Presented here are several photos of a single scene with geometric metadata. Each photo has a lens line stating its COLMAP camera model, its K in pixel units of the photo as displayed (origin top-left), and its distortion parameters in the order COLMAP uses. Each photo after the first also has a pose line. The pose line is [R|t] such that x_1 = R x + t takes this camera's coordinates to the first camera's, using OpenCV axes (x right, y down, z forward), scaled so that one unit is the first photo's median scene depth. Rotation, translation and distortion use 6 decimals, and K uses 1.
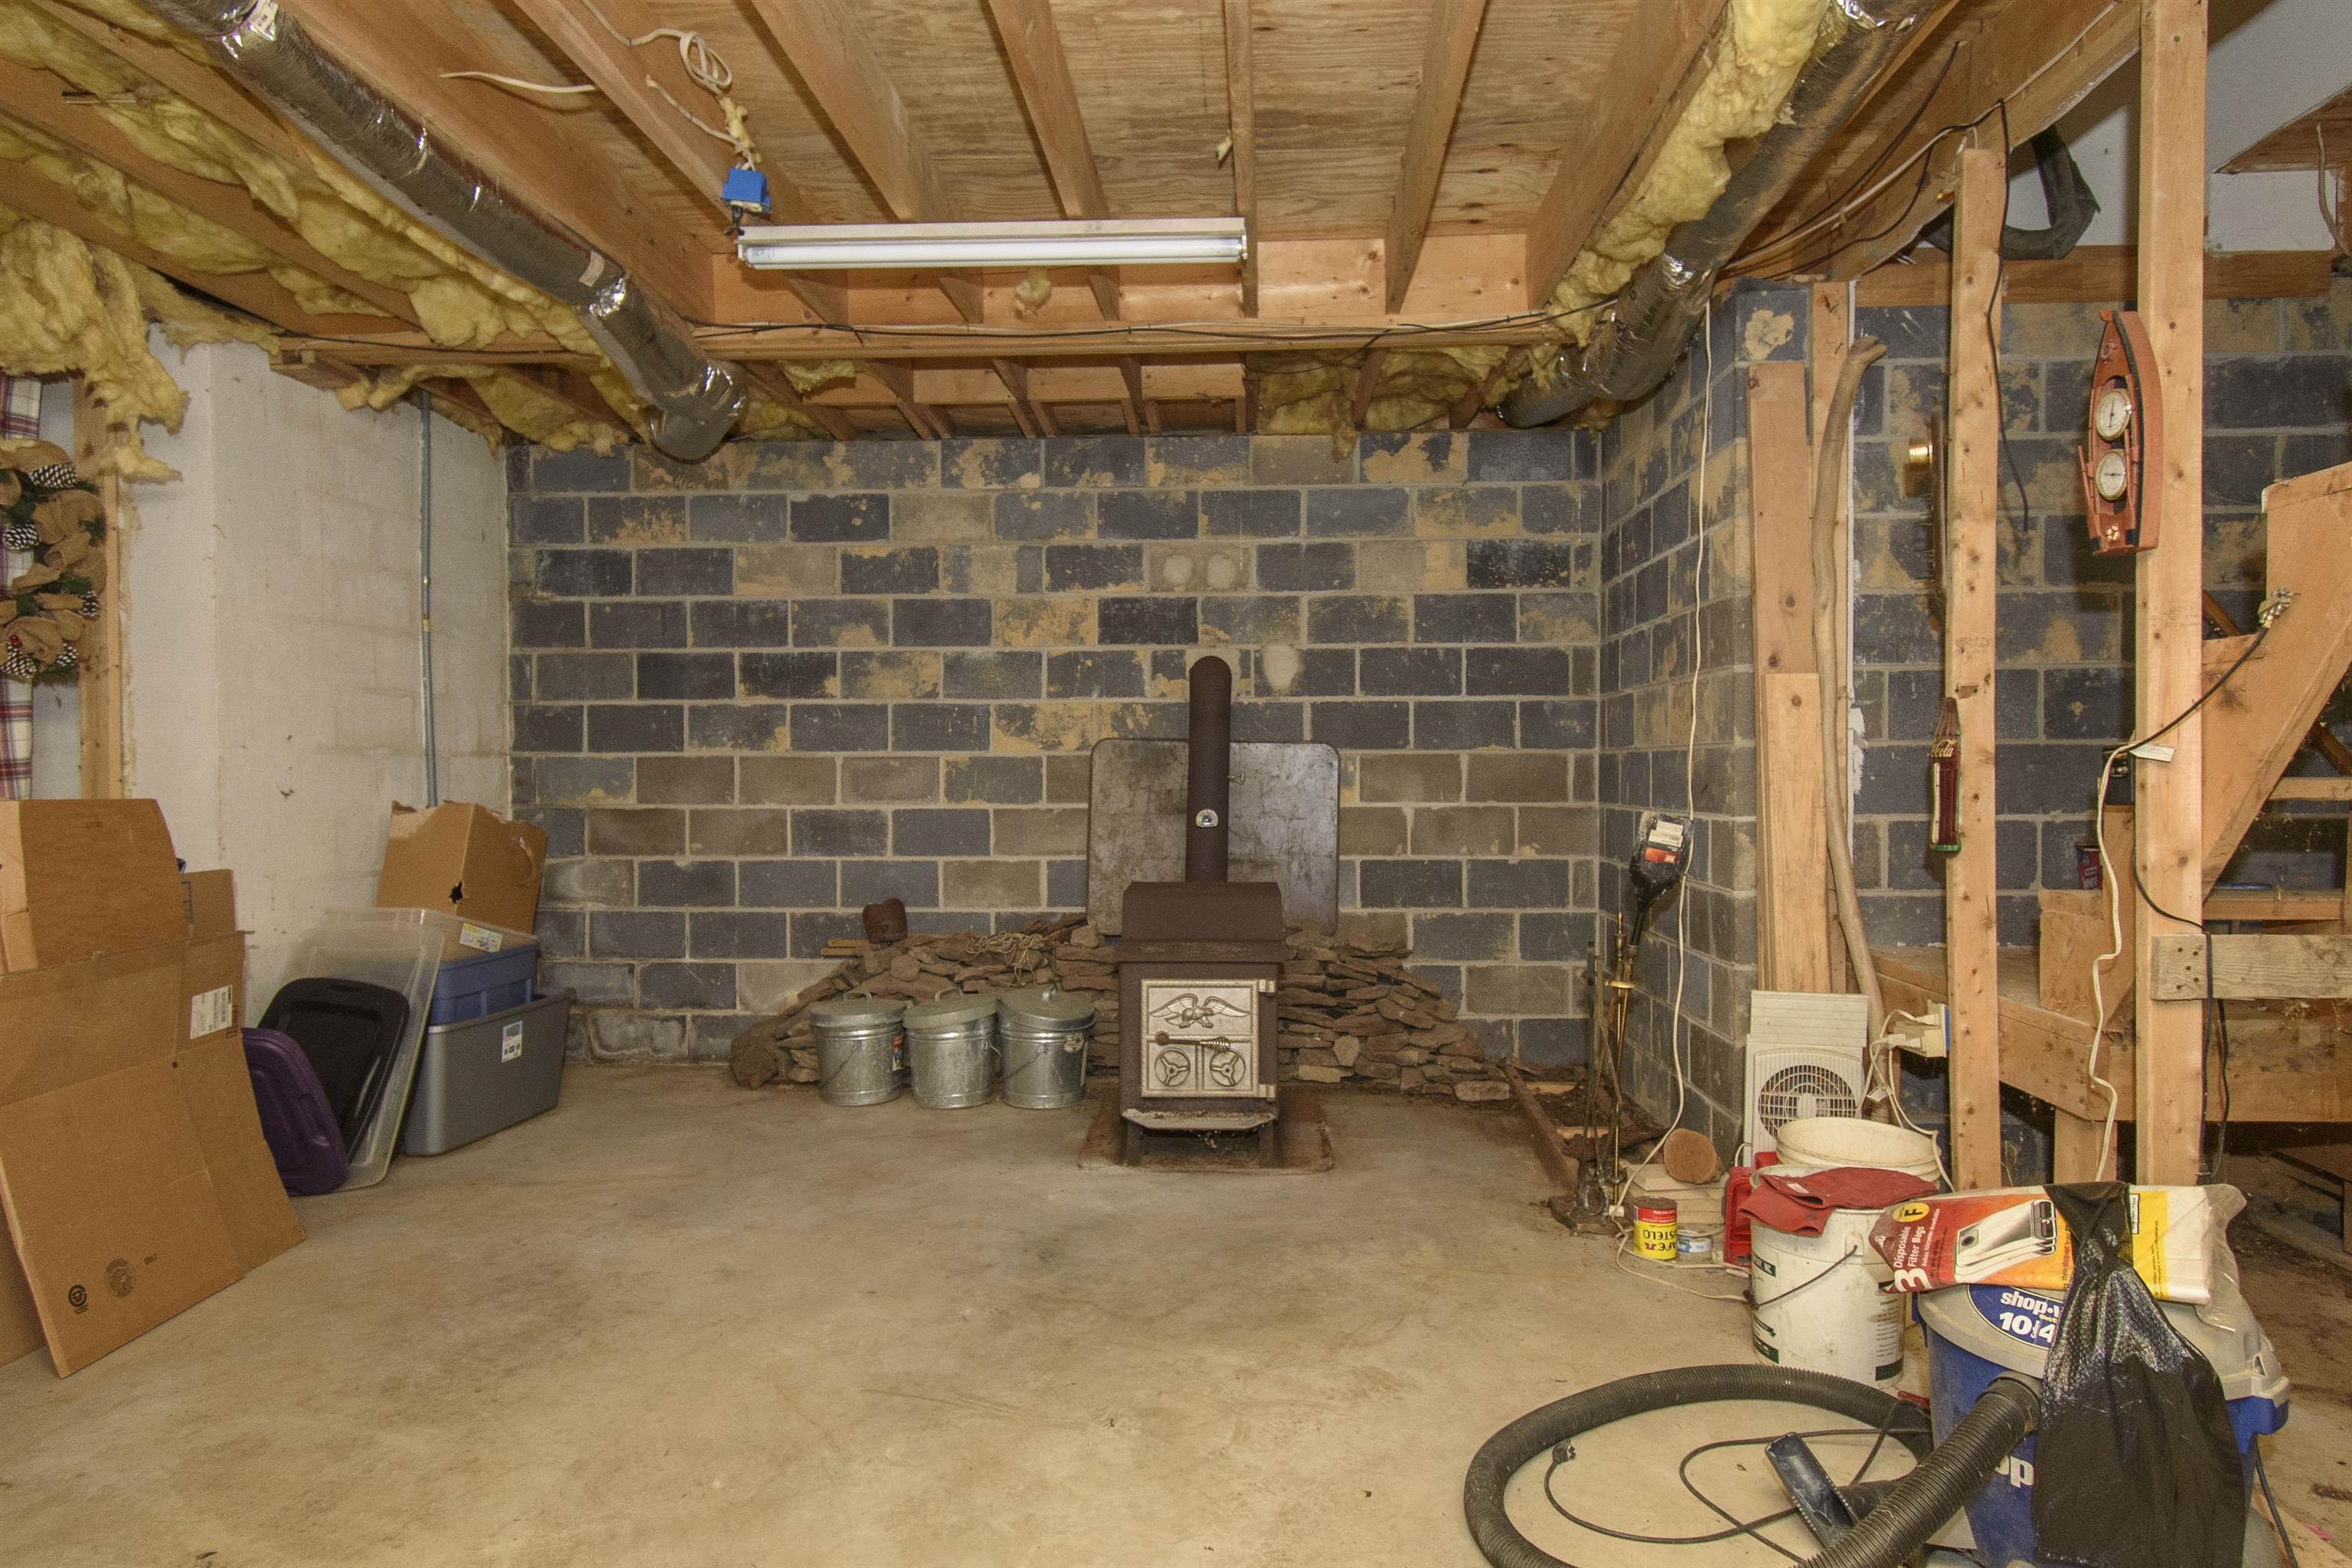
lens RADIAL K [[1357.2, 0, 1169.6], [0, 1357.2, 796.7], [0, 0, 1]] dist [-0.002766, 0.000325]
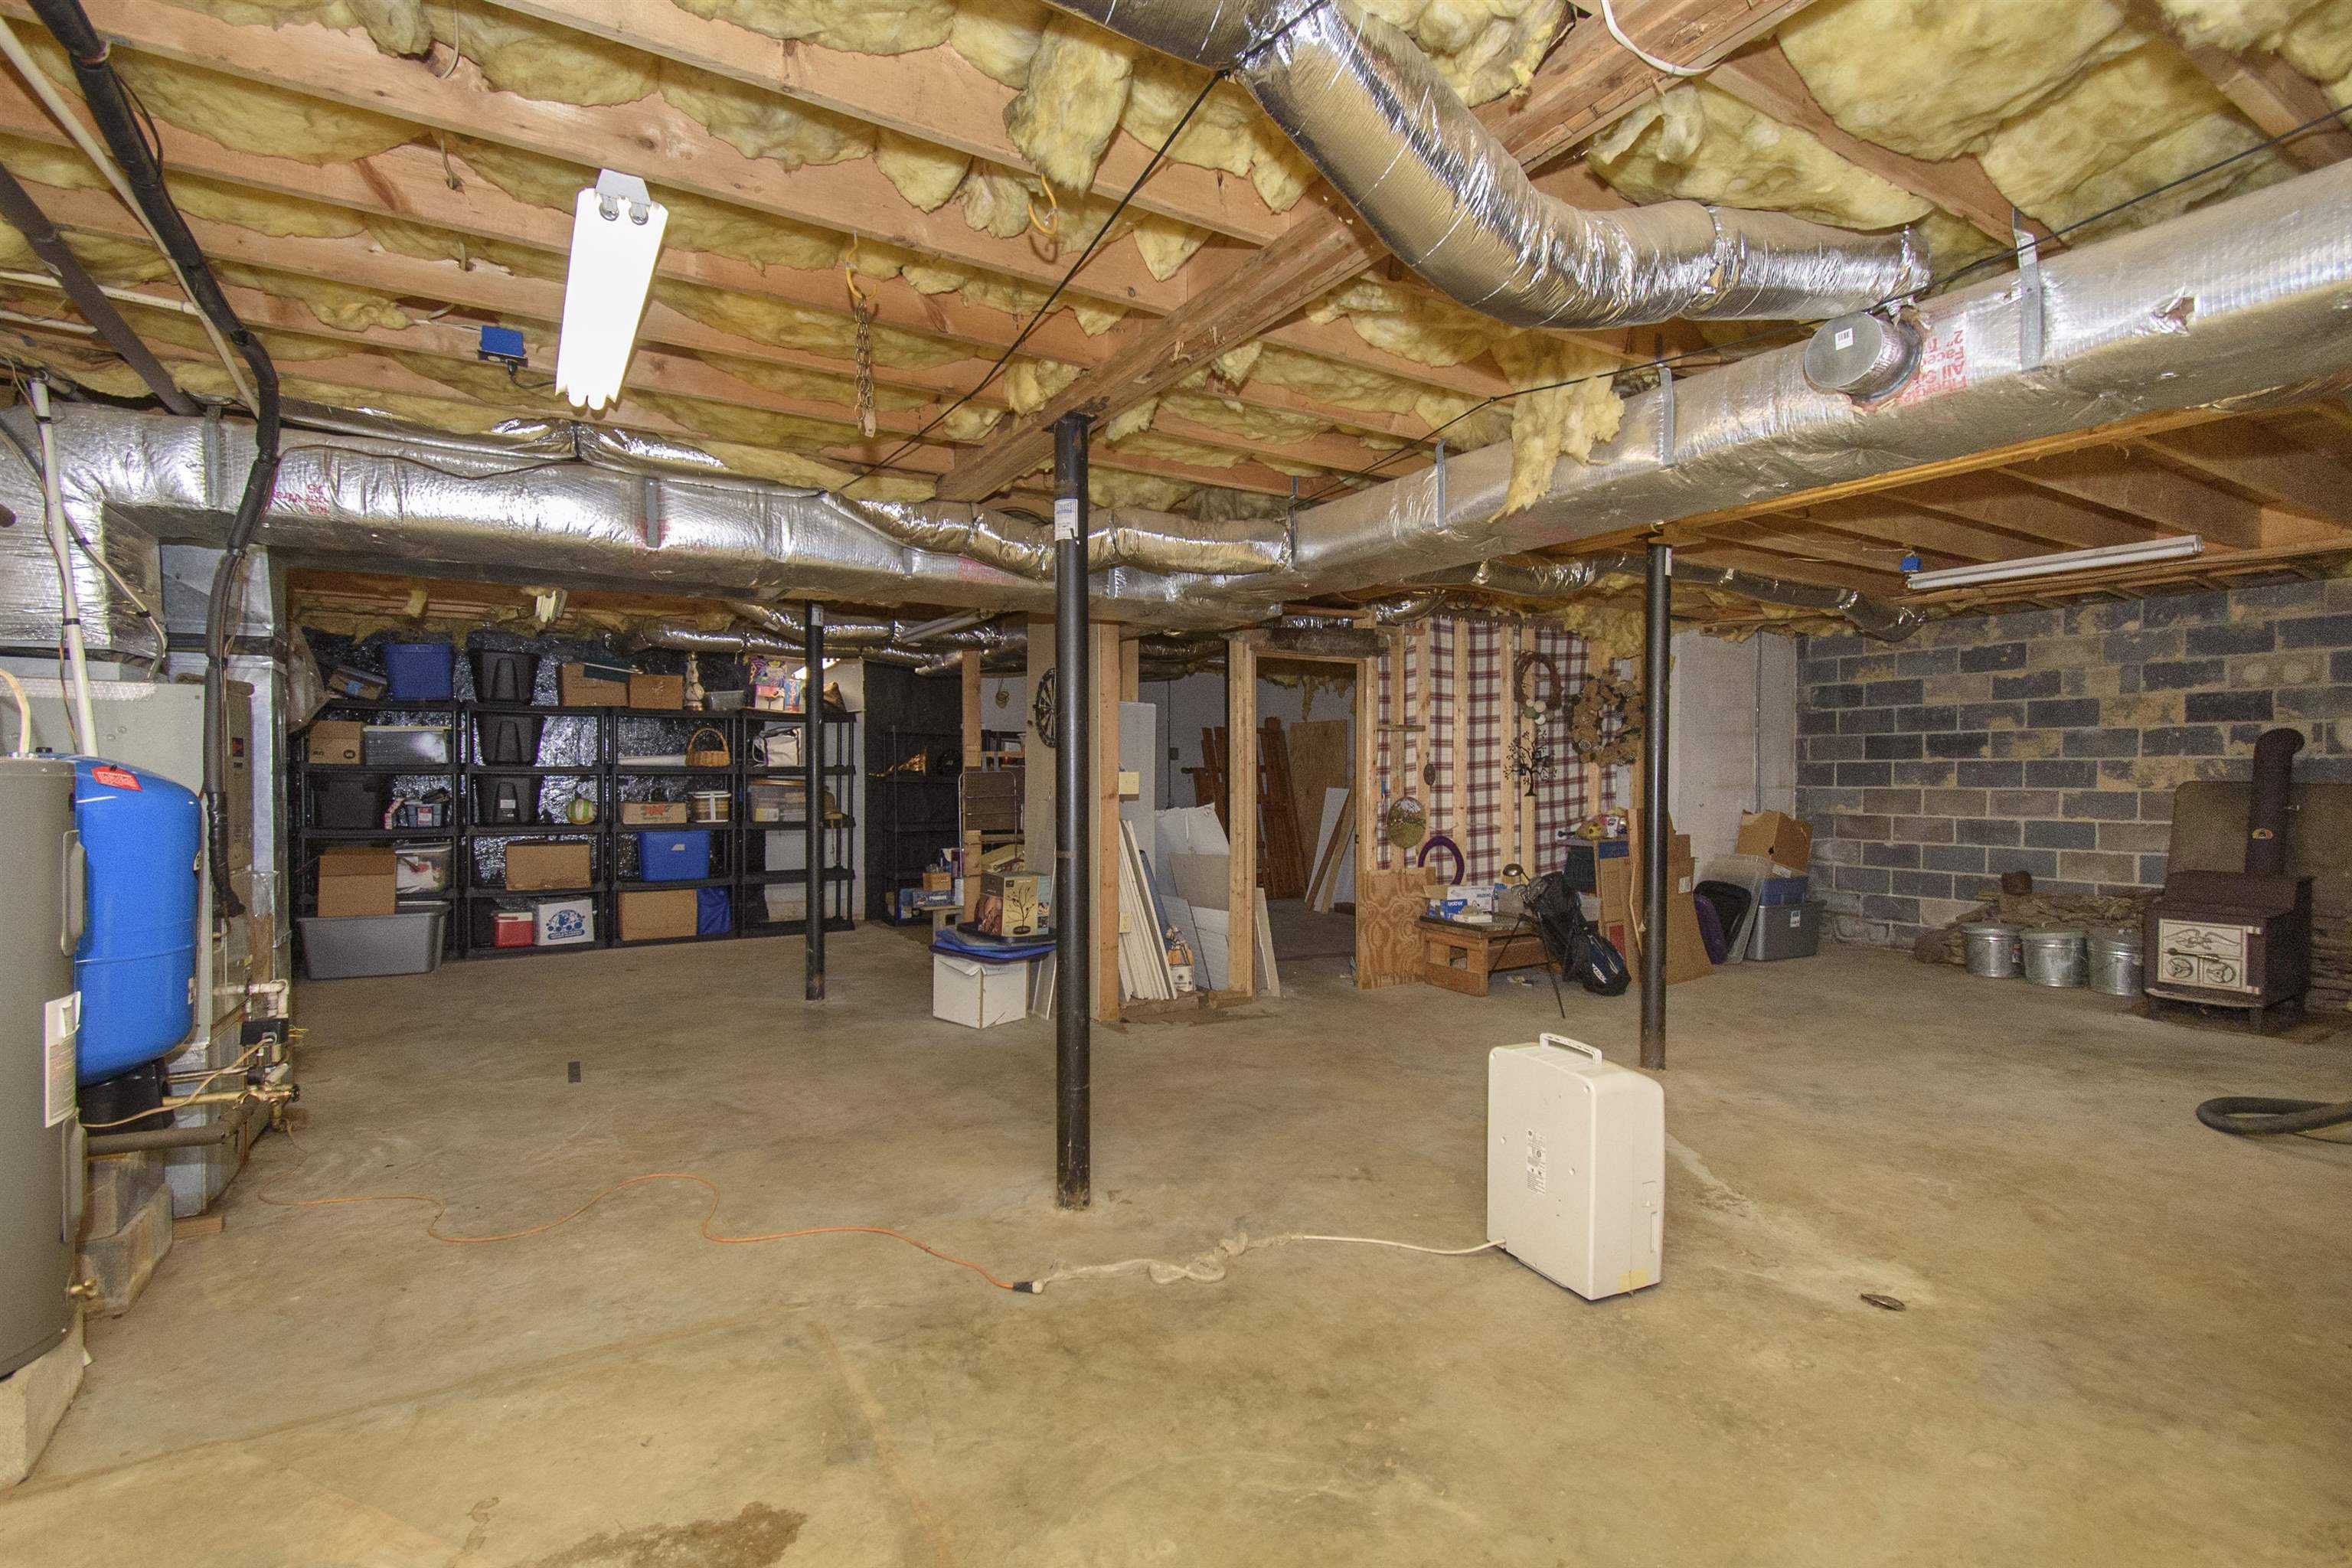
lens RADIAL K [[1044.1, 0, 1165.8], [0, 1044.1, 797.6], [0, 0, 1]] dist [0.002477, 0.000014]
pose [[0.556696, 0.018569, -0.830509, 0.305161], [-0.015987, 0.999804, 0.011638, -0.018593], [0.830563, 0.006798, 0.556884, -0.689515]]
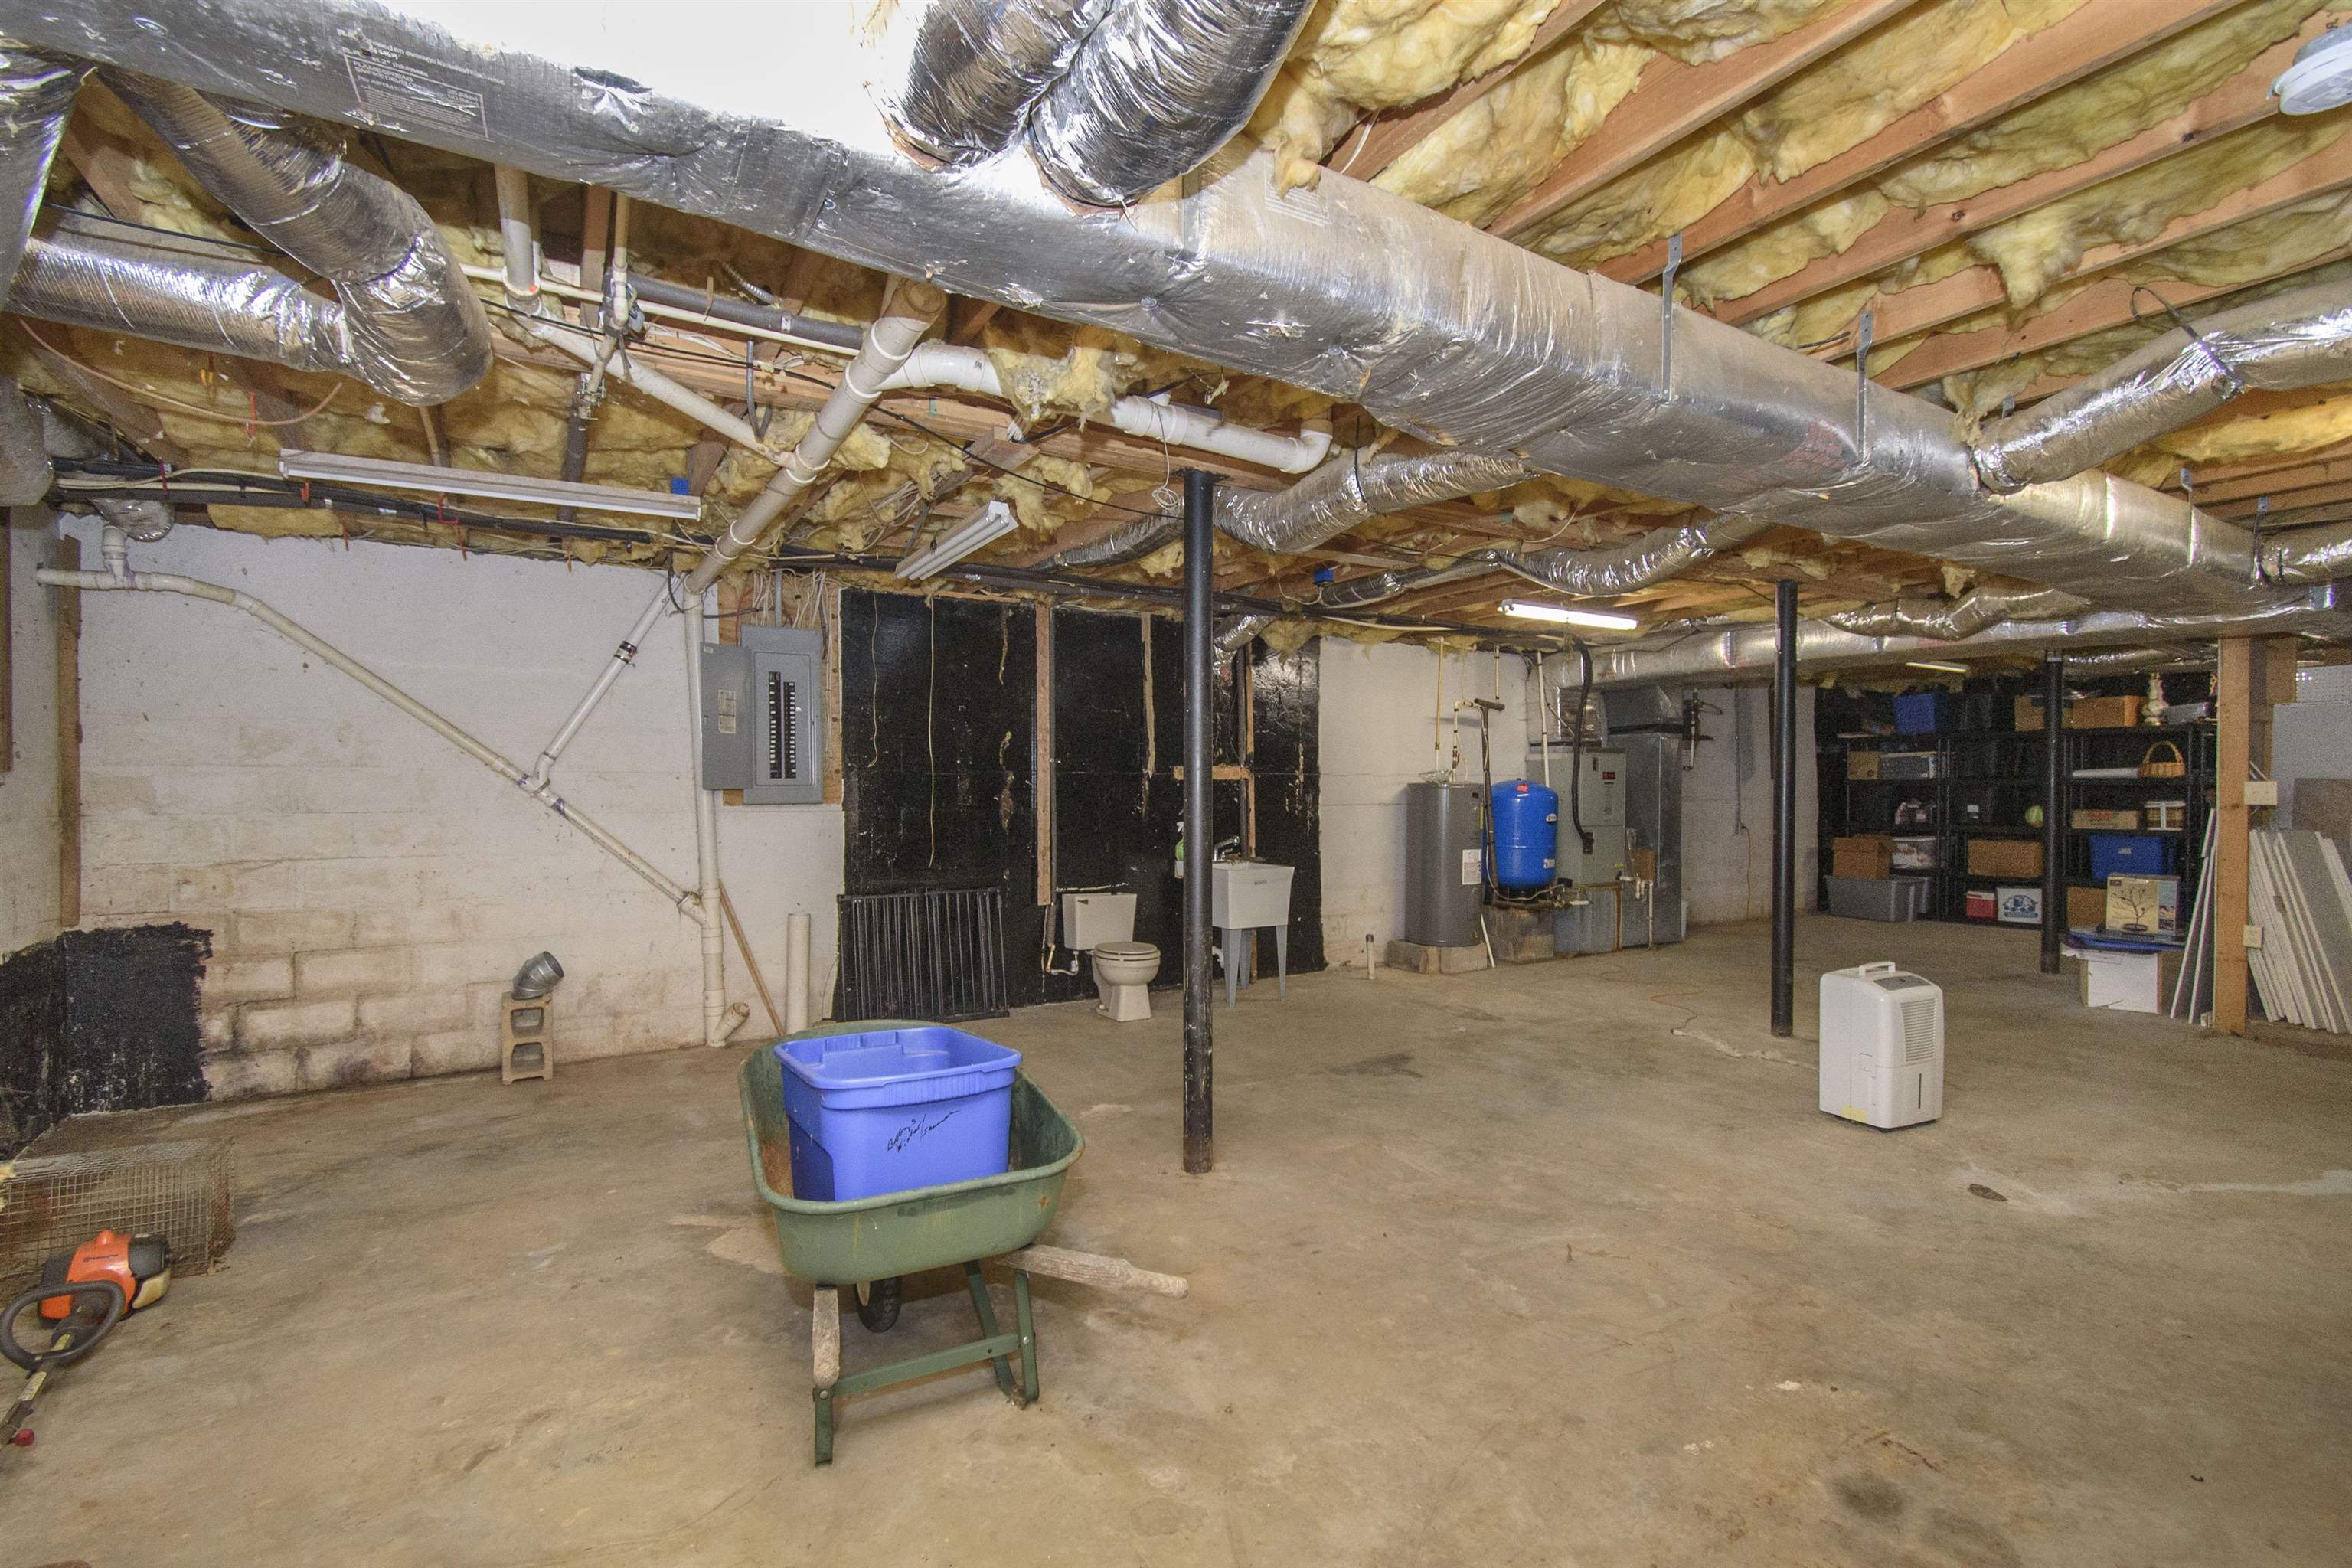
lens RADIAL K [[1024.8, 0, 1176.0], [0, 1024.8, 784.0], [0, 0, 1]] dist [0.000698, -0.000125]
pose [[-0.829841, -0.001507, -0.557998, 0.891181], [-0.010324, 0.999867, 0.012653, -0.031526], [0.557904, 0.016260, -0.829746, 0.181094]]
